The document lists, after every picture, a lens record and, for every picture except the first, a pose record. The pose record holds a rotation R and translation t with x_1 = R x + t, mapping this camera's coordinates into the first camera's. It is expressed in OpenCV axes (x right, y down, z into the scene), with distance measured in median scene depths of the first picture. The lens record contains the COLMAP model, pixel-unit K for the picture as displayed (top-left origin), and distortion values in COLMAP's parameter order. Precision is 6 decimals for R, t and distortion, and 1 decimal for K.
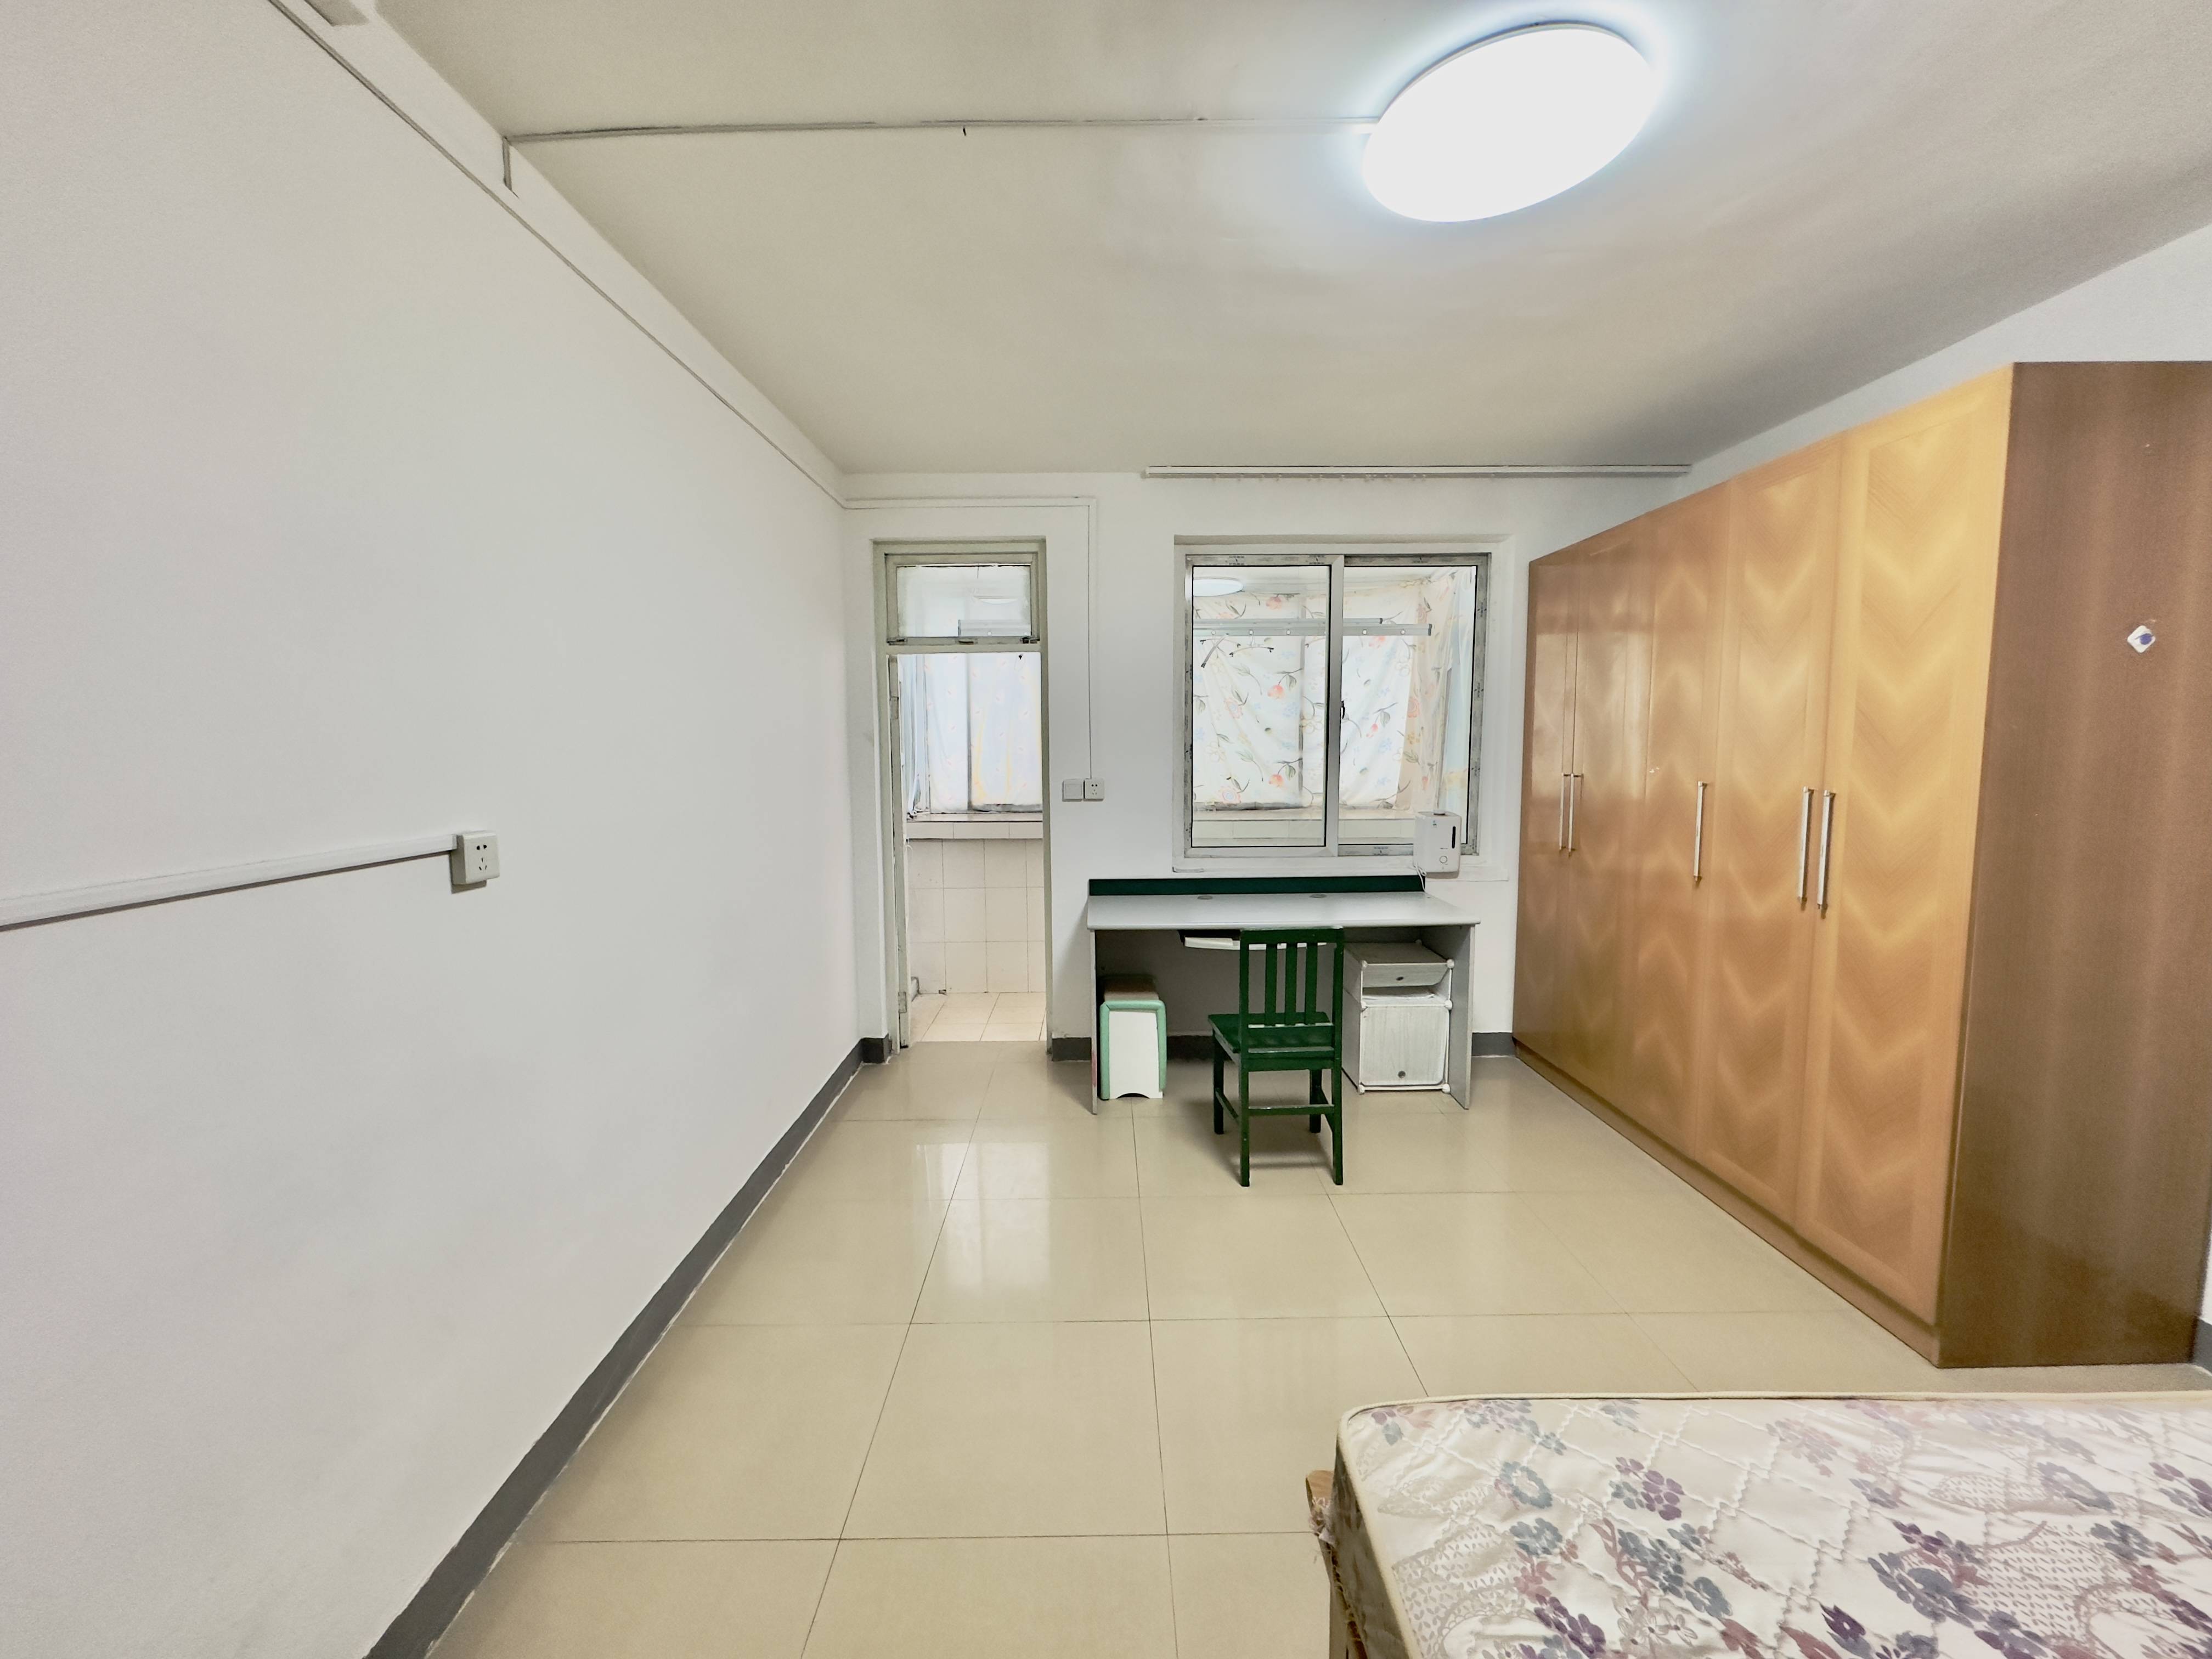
lens RADIAL K [[885.1, 0, 1108.9], [0, 885.1, 827.1], [0, 0, 1]] dist [-0.004633, 0.000594]
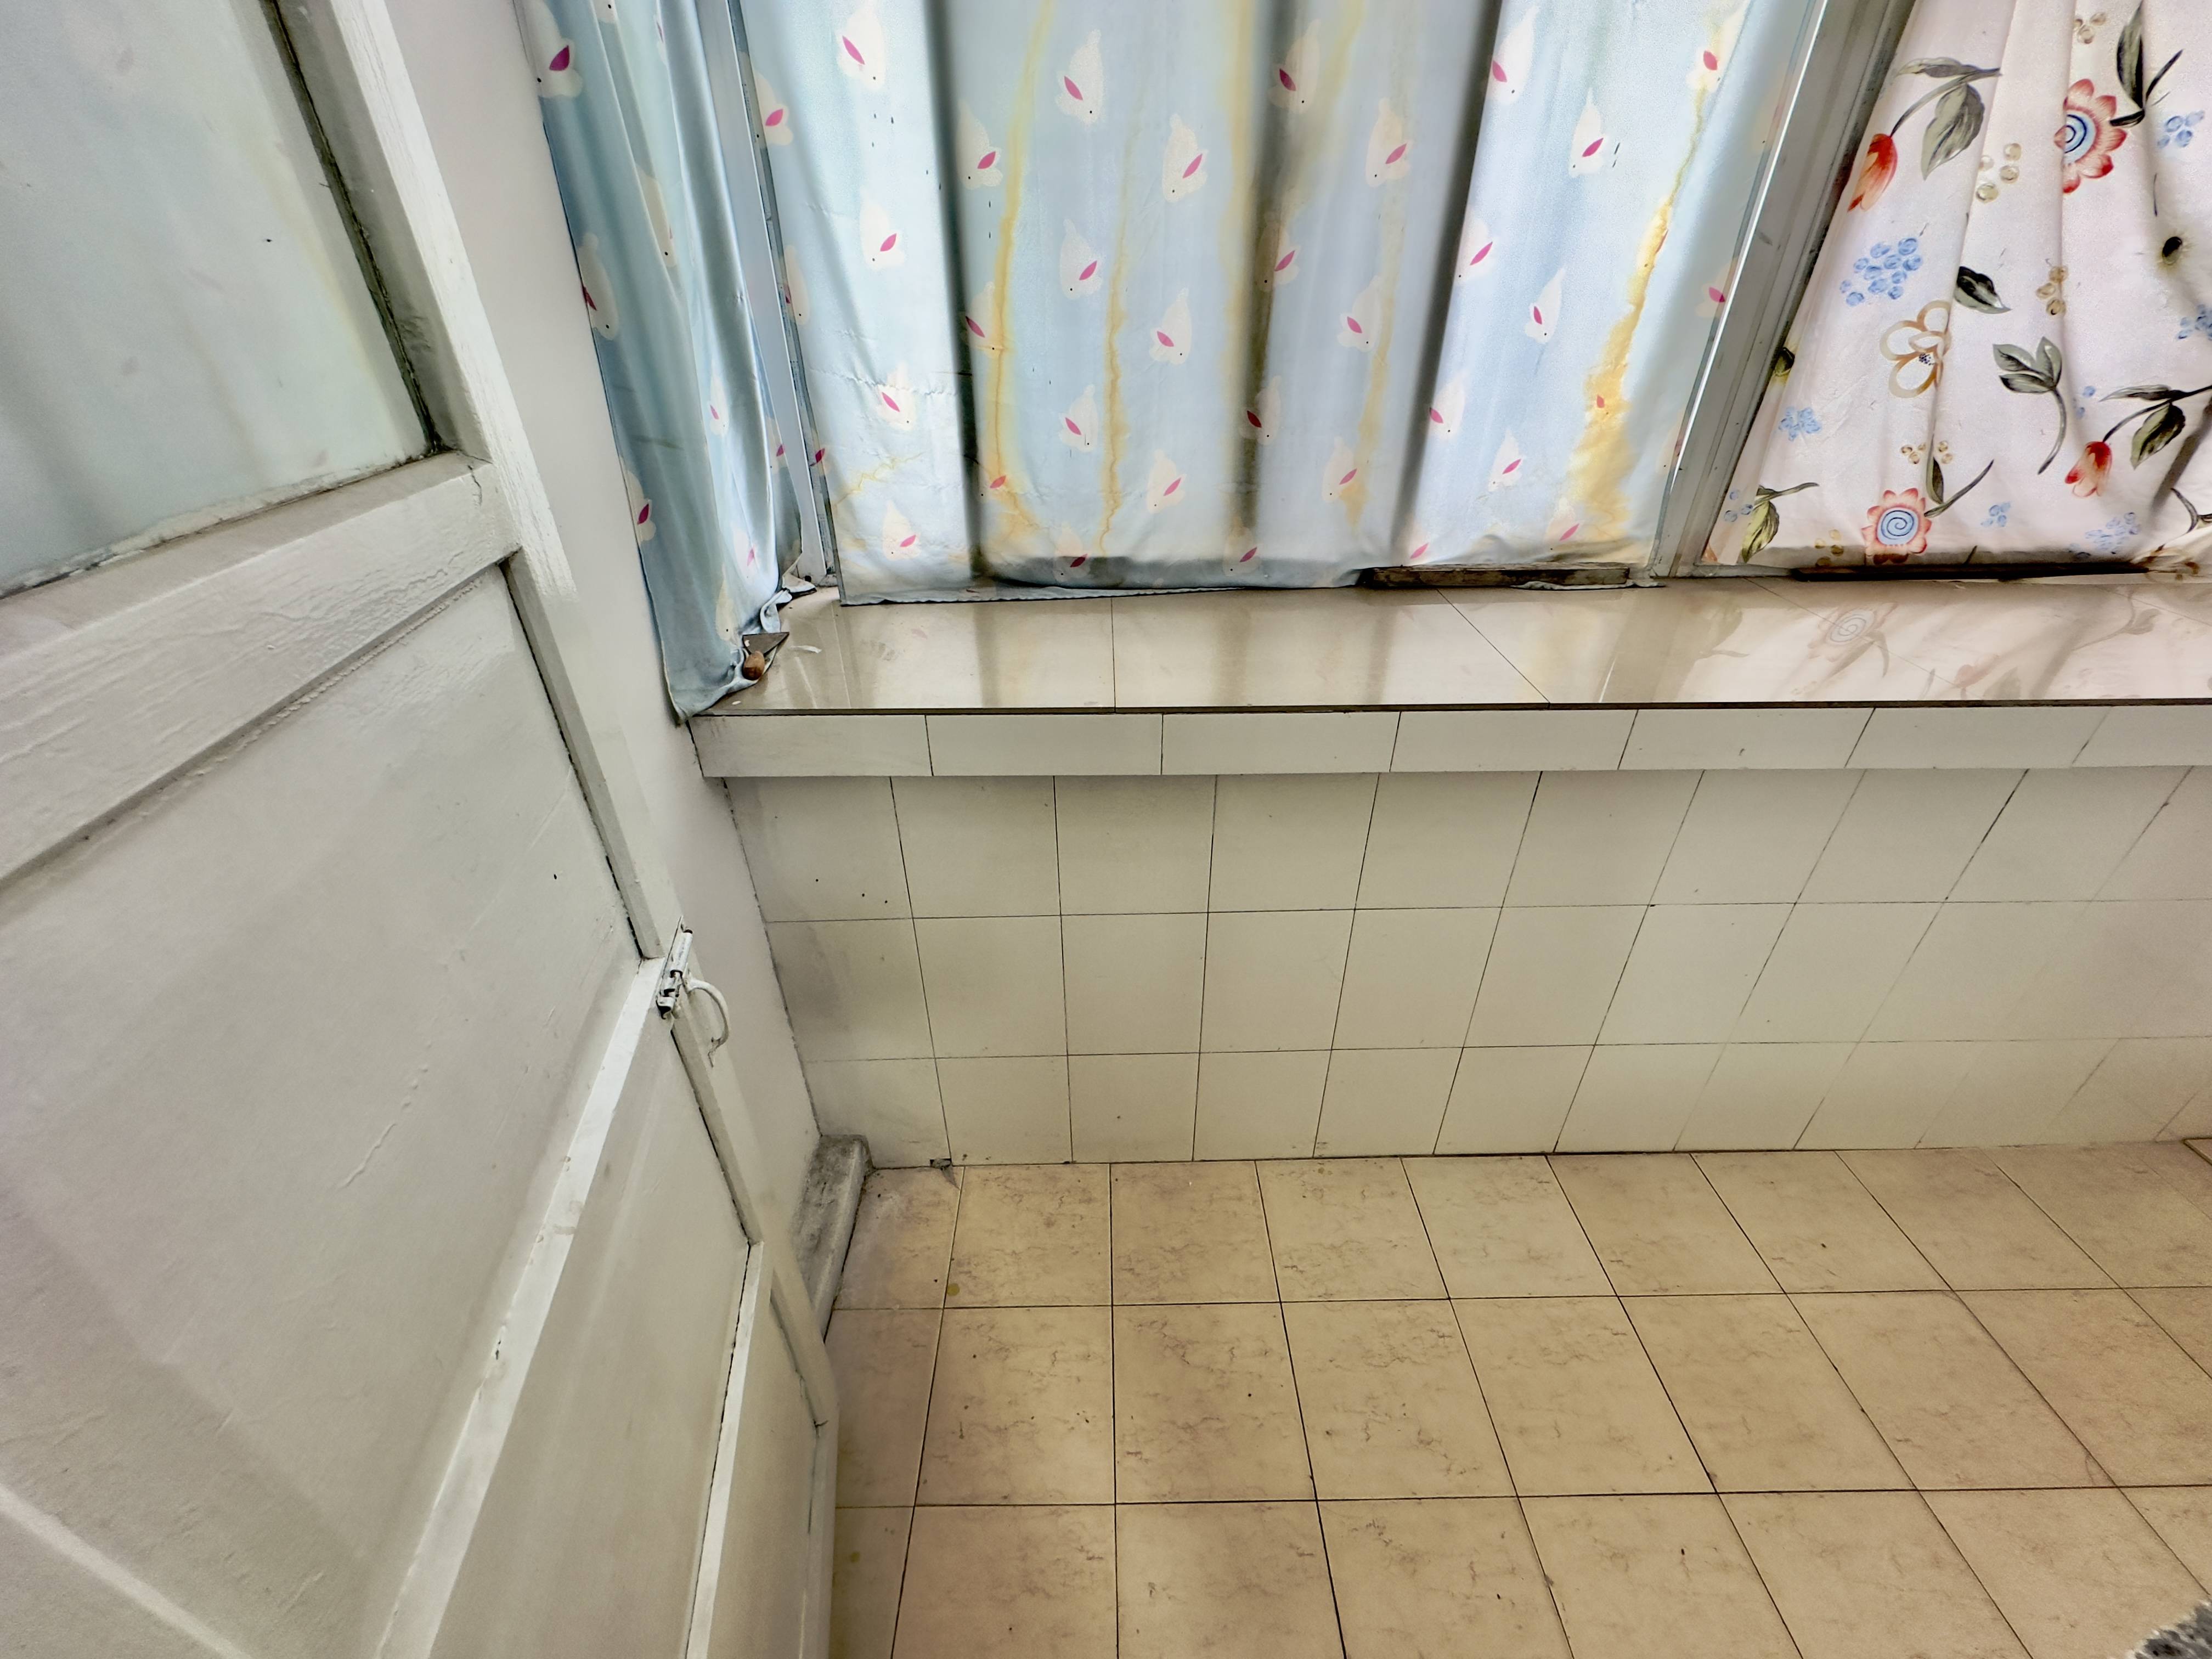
lens RADIAL K [[885.1, 0, 1096.8], [0, 885.1, 831.2], [0, 0, 1]] dist [-0.004633, 0.000594]
pose [[0.999982, -0.005664, -0.001874, -0.118789], [0.005894, 0.889342, 0.457204, -0.079145], [-0.000923, -0.457207, 0.889360, 0.704791]]
